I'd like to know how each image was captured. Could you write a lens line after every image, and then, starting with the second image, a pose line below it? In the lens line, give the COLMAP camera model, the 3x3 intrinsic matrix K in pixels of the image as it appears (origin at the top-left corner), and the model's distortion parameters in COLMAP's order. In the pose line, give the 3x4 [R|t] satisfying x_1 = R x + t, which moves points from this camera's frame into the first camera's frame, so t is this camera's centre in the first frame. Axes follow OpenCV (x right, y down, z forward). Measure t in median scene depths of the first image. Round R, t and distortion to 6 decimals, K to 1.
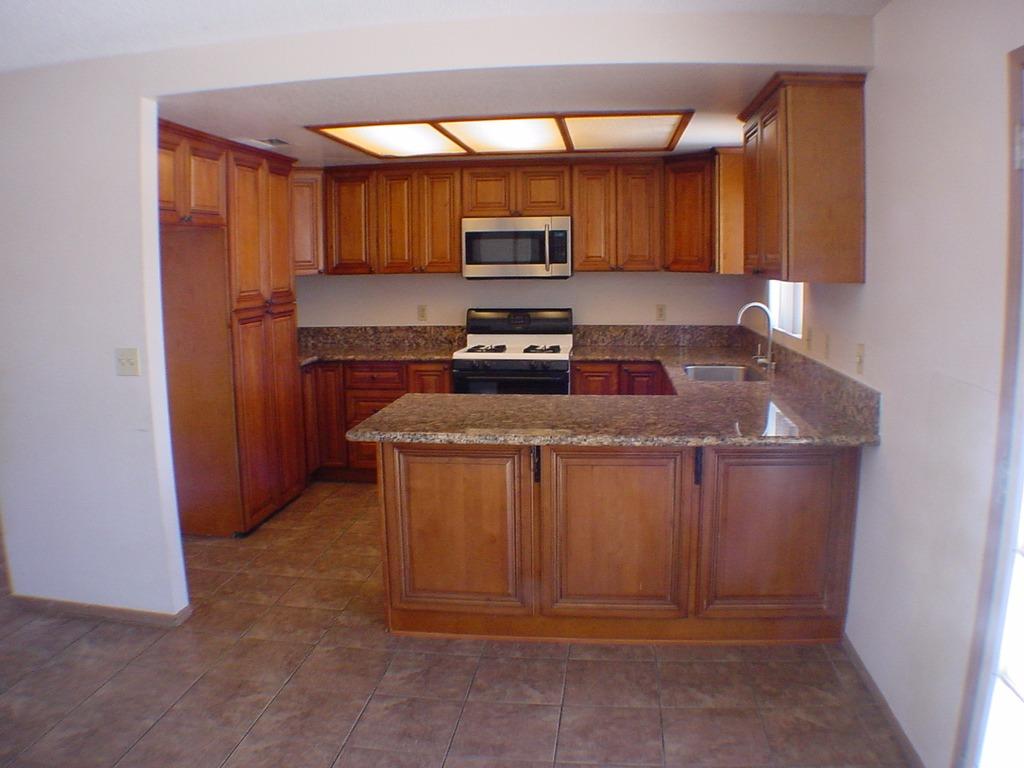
lens RADIAL K [[803.5, 0, 512.0], [0, 803.5, 384.0], [0, 0, 1]] dist [-0.269604, 0.117155]
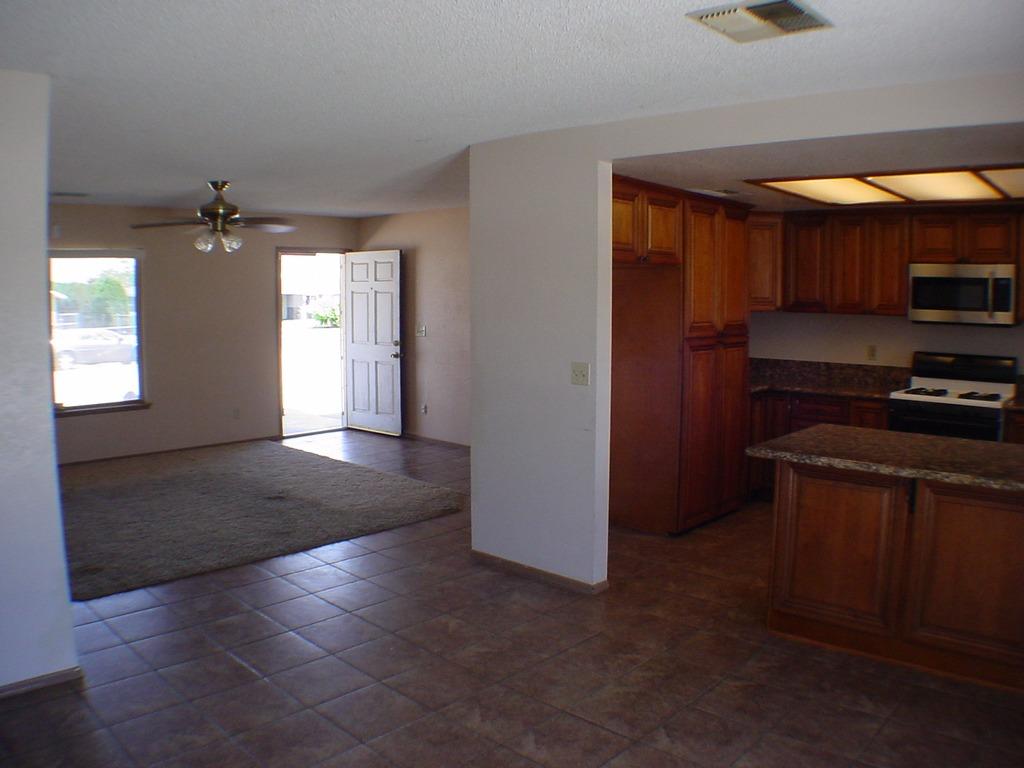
lens RADIAL K [[803.5, 0, 512.0], [0, 803.5, 384.0], [0, 0, 1]] dist [-0.269604, 0.117155]
pose [[0.808089, 0.074040, -0.584389, 0.107790], [-0.096949, 0.995257, -0.007965, 0.005856], [0.581028, 0.063093, 0.811434, -0.085442]]
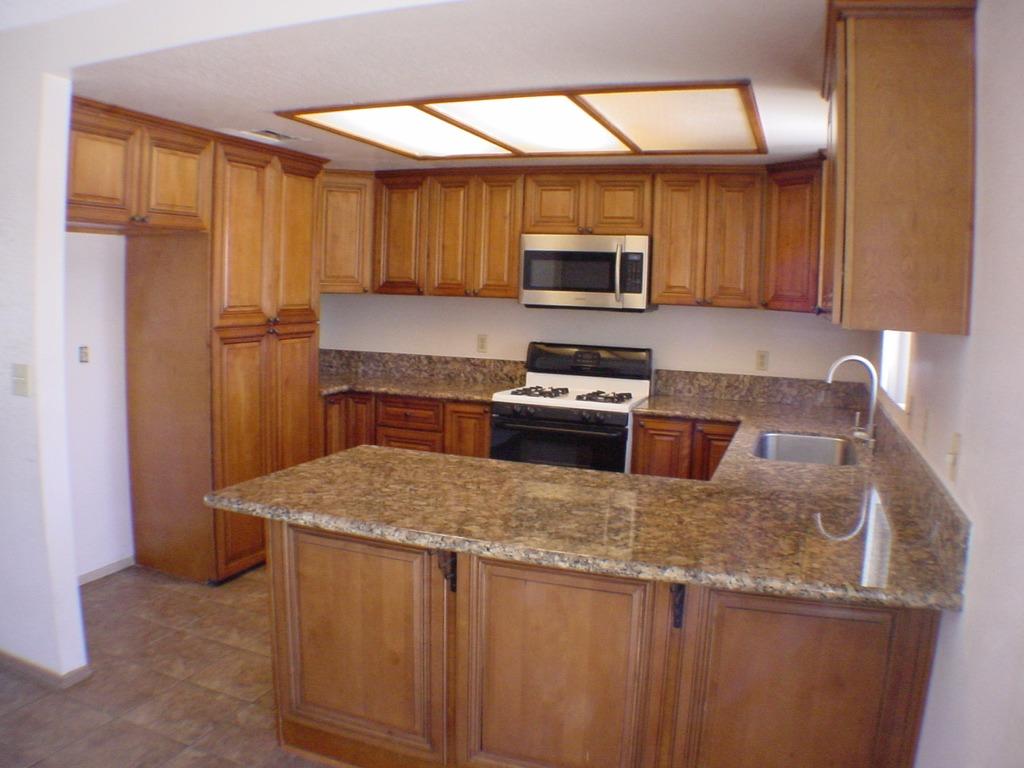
lens RADIAL K [[803.5, 0, 512.0], [0, 803.5, 384.0], [0, 0, 1]] dist [-0.269604, 0.117155]
pose [[0.971221, 0.068726, -0.228048, 0.144798], [-0.077114, 0.996627, -0.028065, -0.028759], [0.225350, 0.044843, 0.973245, 0.203810]]
